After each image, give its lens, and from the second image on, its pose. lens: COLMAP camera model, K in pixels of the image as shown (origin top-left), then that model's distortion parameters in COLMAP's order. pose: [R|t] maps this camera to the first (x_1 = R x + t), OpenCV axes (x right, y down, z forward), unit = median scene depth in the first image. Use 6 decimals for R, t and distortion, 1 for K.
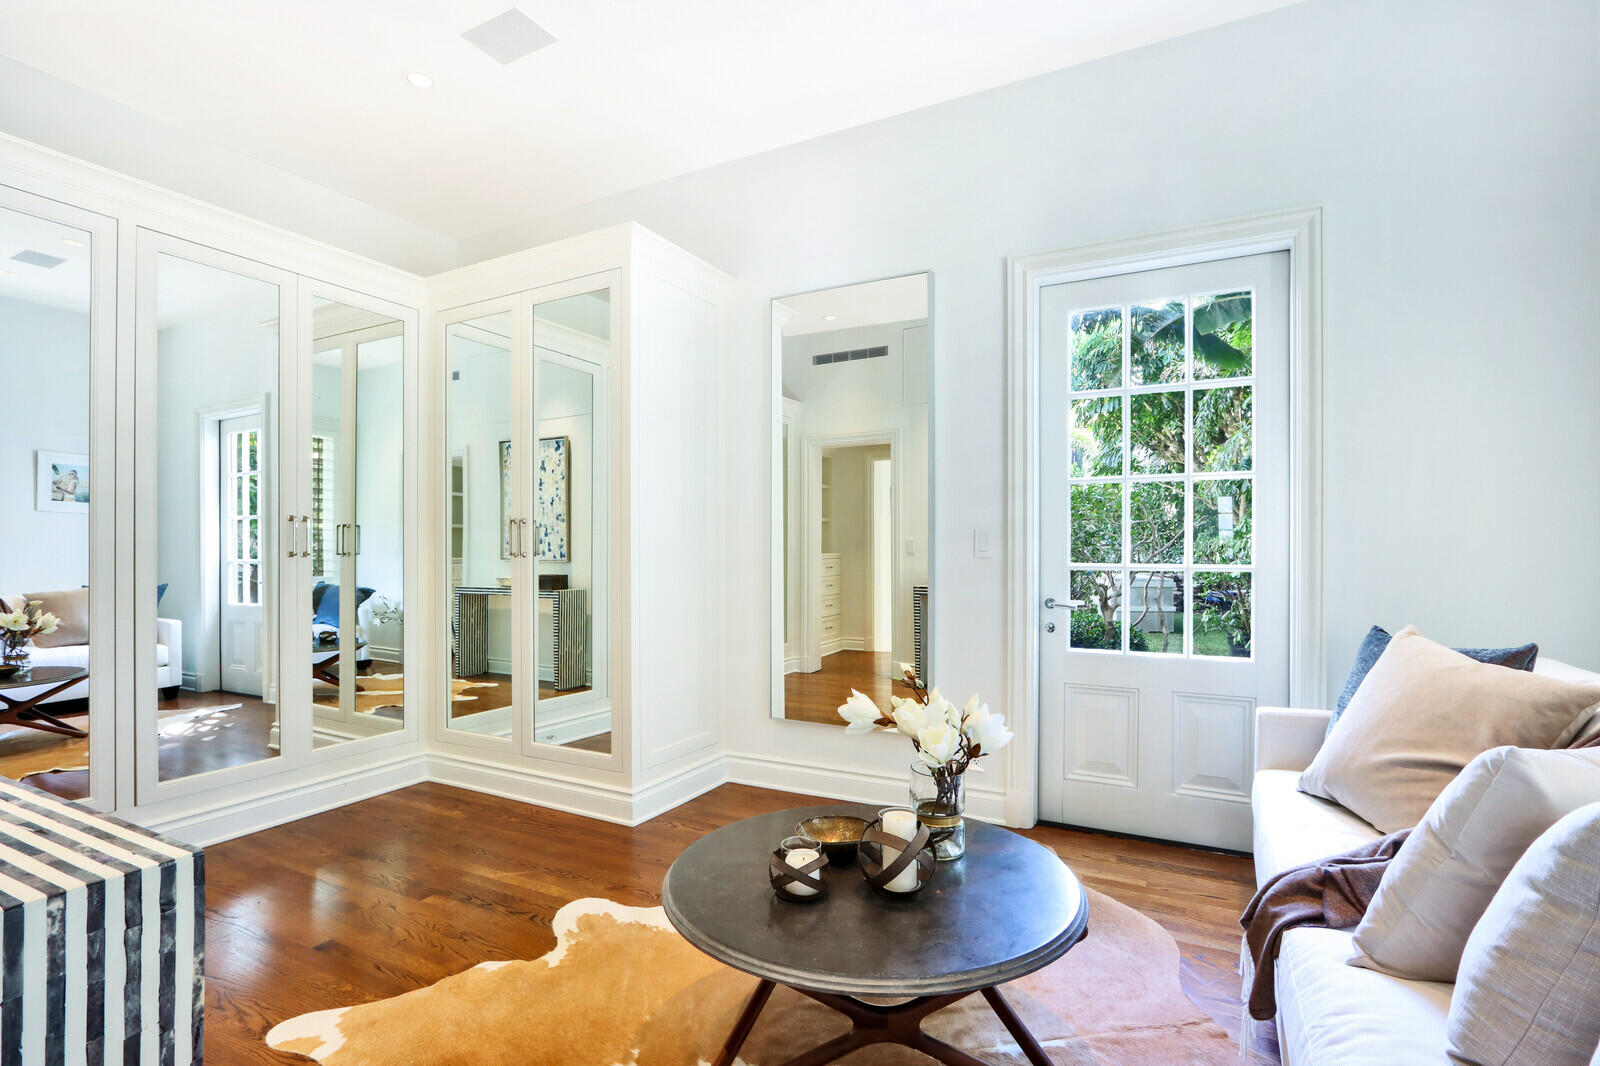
lens RADIAL K [[779.3, 0, 801.8], [0, 779.3, 550.7], [0, 0, 1]] dist [-0.003091, -0.000446]
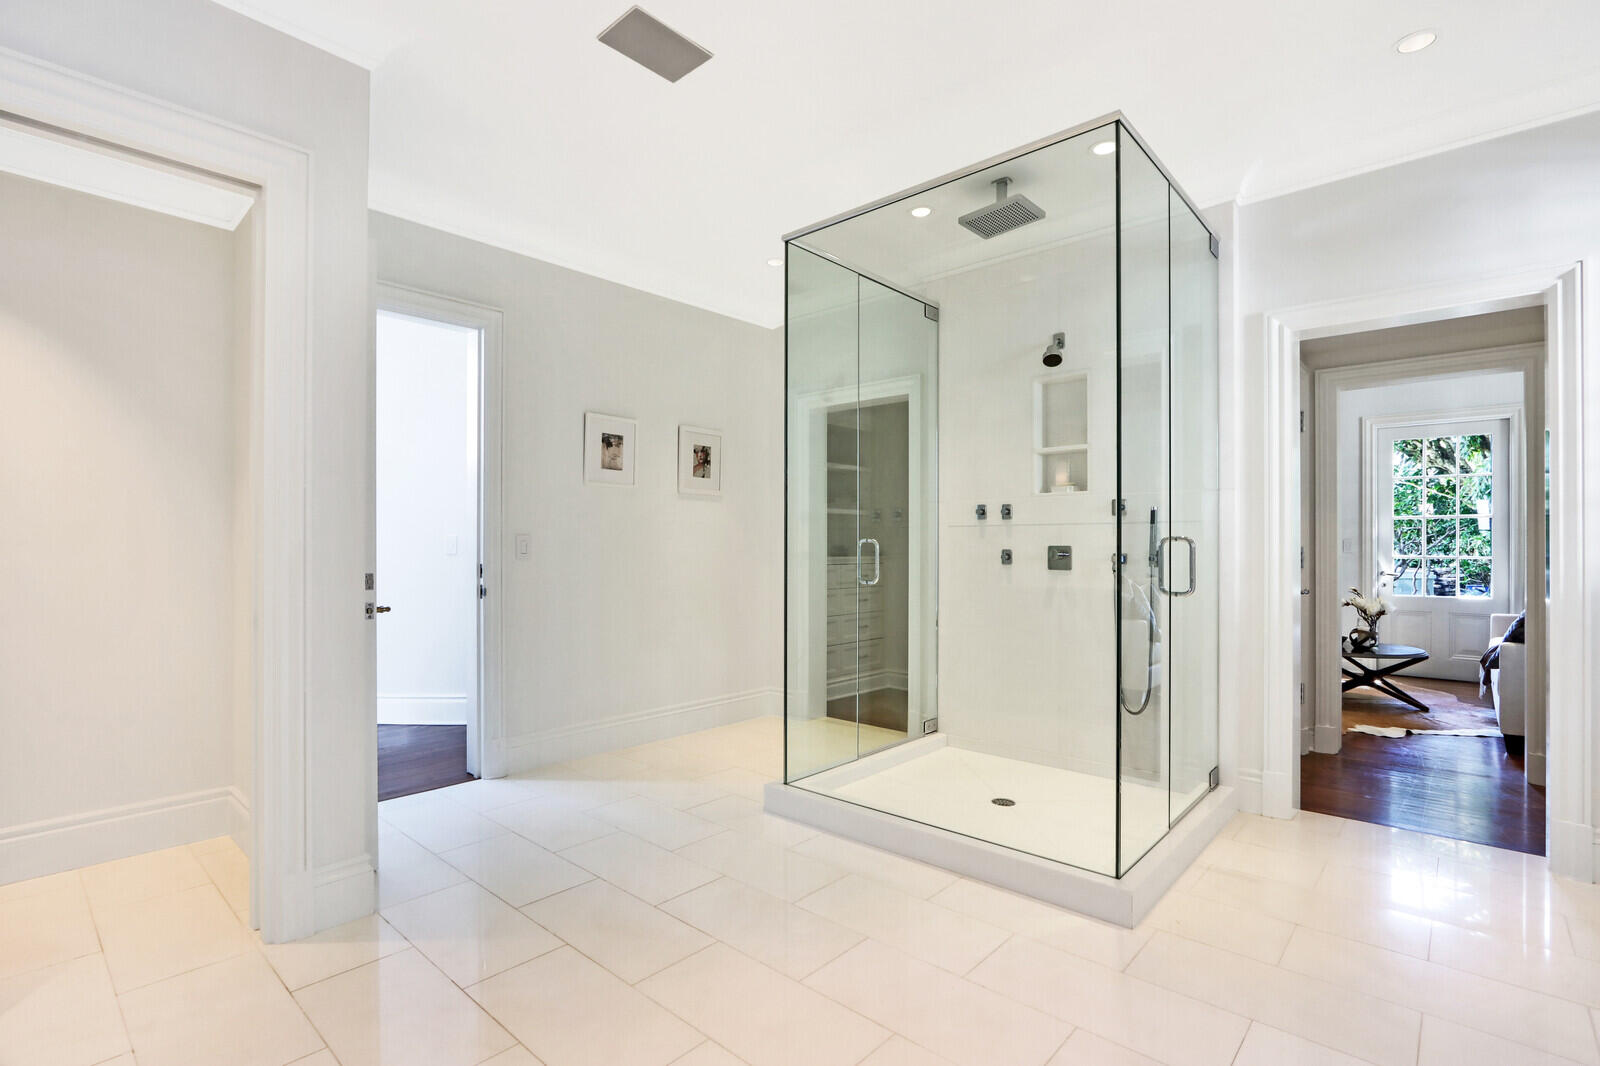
lens RADIAL K [[779.3, 0, 801.8], [0, 779.3, 550.7], [0, 0, 1]] dist [-0.003091, -0.000446]
pose [[0.972829, -0.001970, -0.231516, -0.762655], [-0.000248, 0.999954, -0.009551, 0.021000], [0.231524, 0.009349, 0.972784, -1.488316]]
